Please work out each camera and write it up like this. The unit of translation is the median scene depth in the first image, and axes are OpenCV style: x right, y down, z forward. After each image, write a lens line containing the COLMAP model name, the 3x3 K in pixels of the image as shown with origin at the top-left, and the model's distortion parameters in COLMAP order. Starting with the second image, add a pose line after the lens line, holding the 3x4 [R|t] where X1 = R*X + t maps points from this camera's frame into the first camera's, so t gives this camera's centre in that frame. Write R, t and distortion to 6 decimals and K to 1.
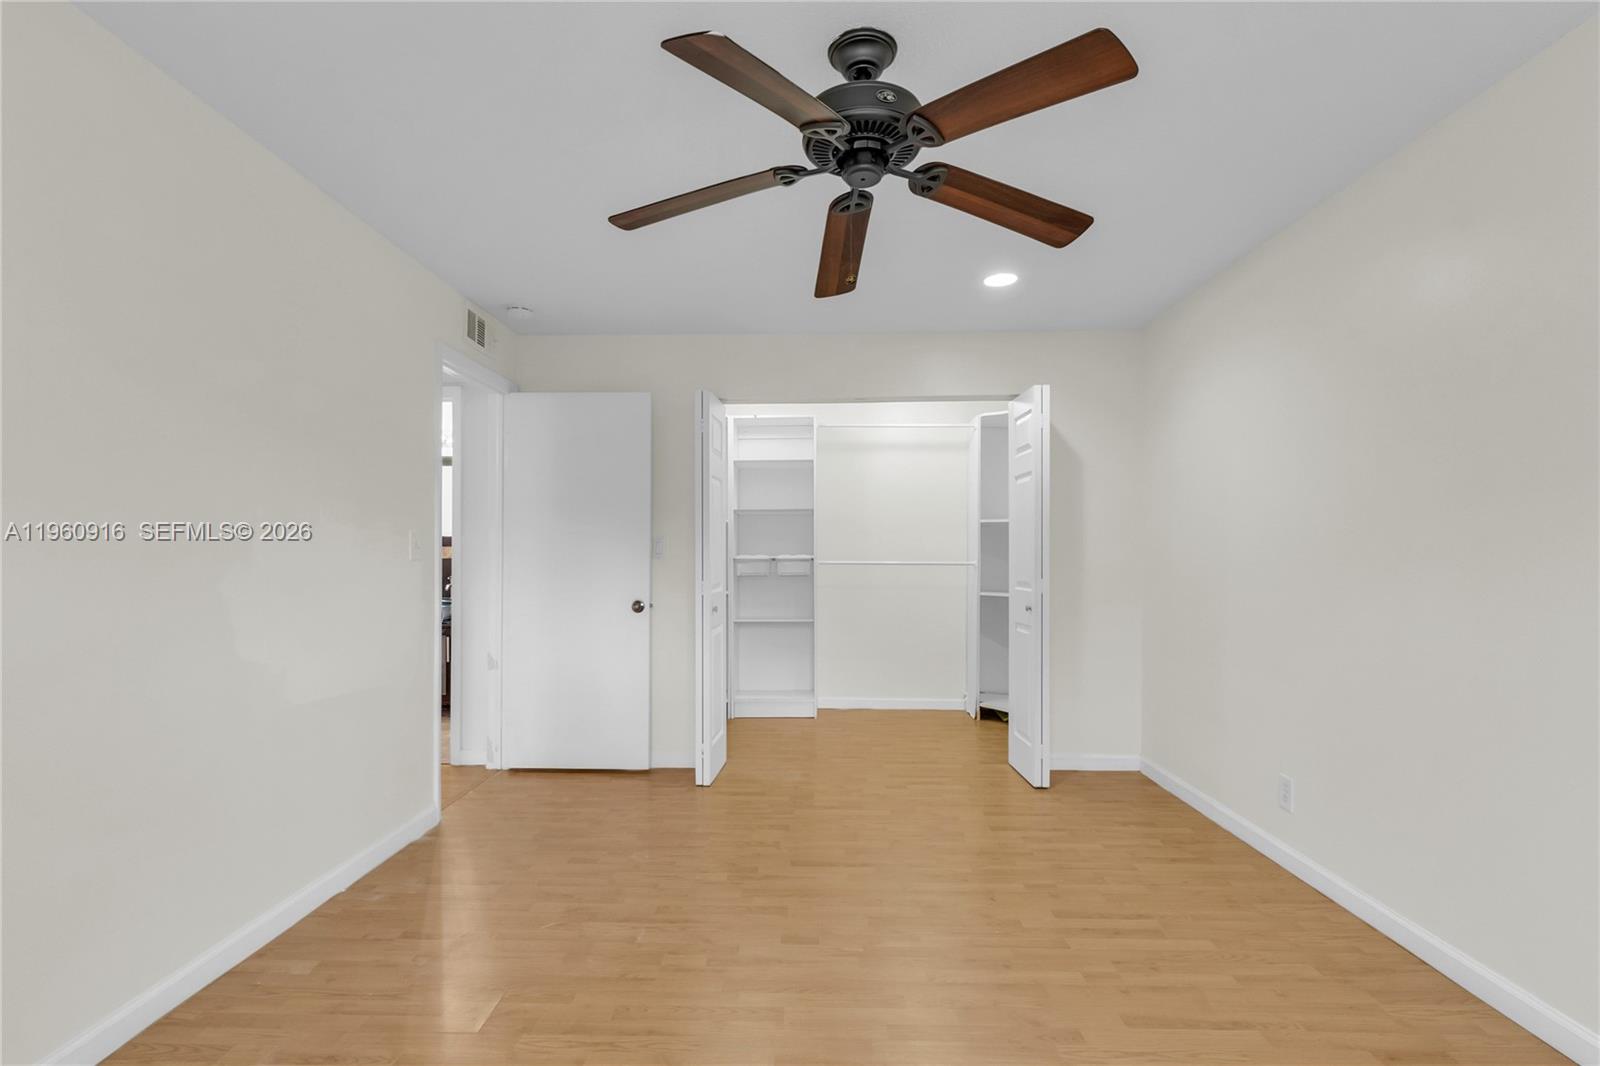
lens RADIAL K [[770.5, 0, 788.2], [0, 770.5, 552.0], [0, 0, 1]] dist [0.001627, 0.000062]
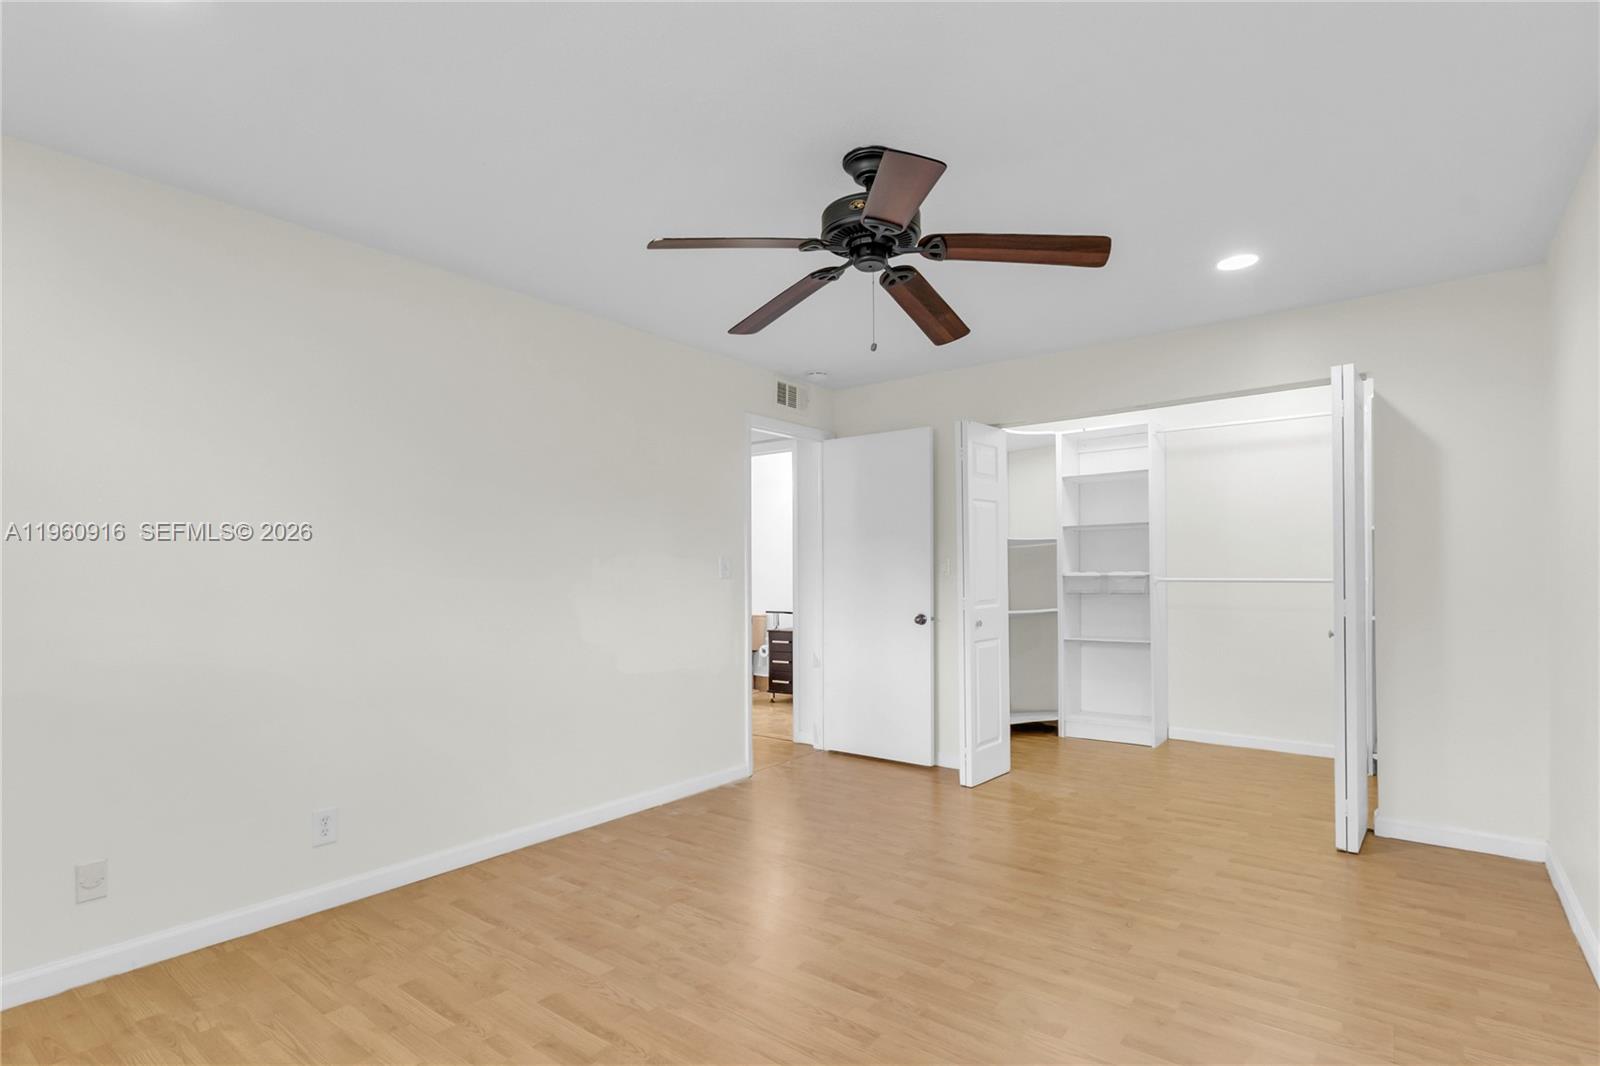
lens RADIAL K [[787.6, 0, 780.3], [0, 787.6, 563.2], [0, 0, 1]] dist [0.001668, 0.000109]
pose [[0.803055, -0.013328, -0.595756, 0.341786], [0.008829, 0.999906, -0.010469, -0.000174], [0.595840, 0.003147, 0.803097, -0.041867]]
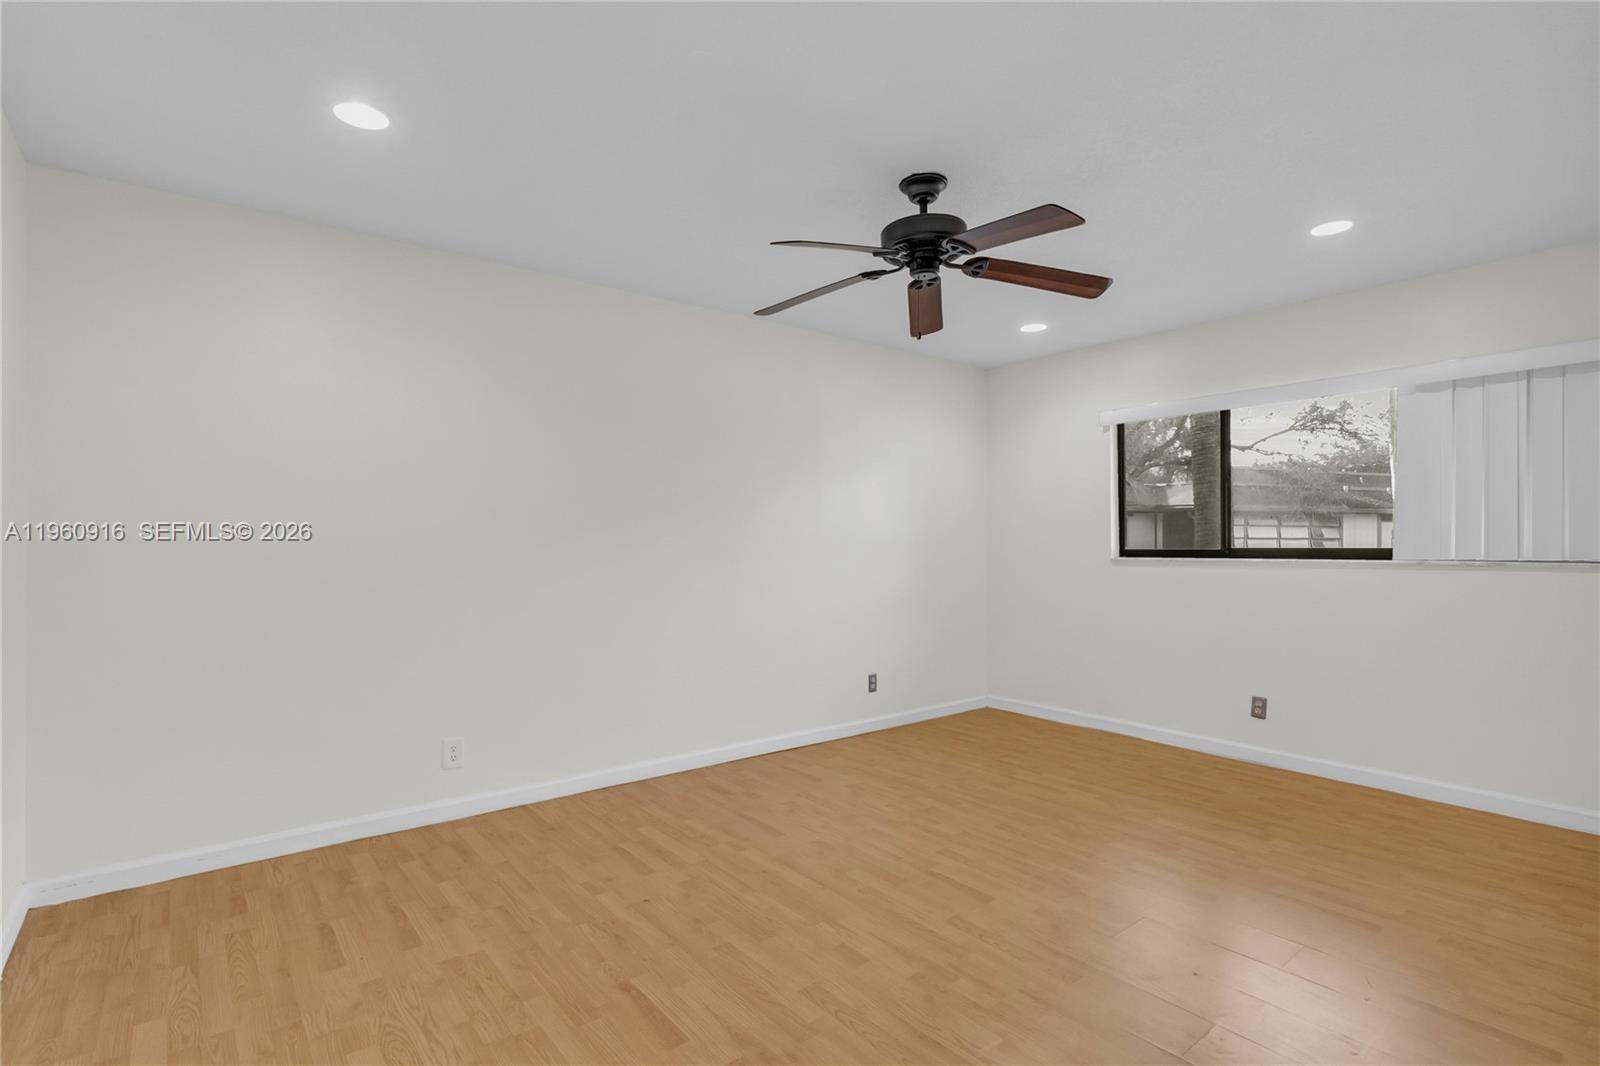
lens RADIAL K [[770.5, 0, 788.2], [0, 770.5, 552.0], [0, 0, 1]] dist [0.001627, 0.000062]
pose [[-0.643791, -0.012690, 0.765096, -0.385045], [-0.004082, 0.999905, 0.013150, 0.002291], [-0.765190, 0.005343, -0.643782, 0.990090]]
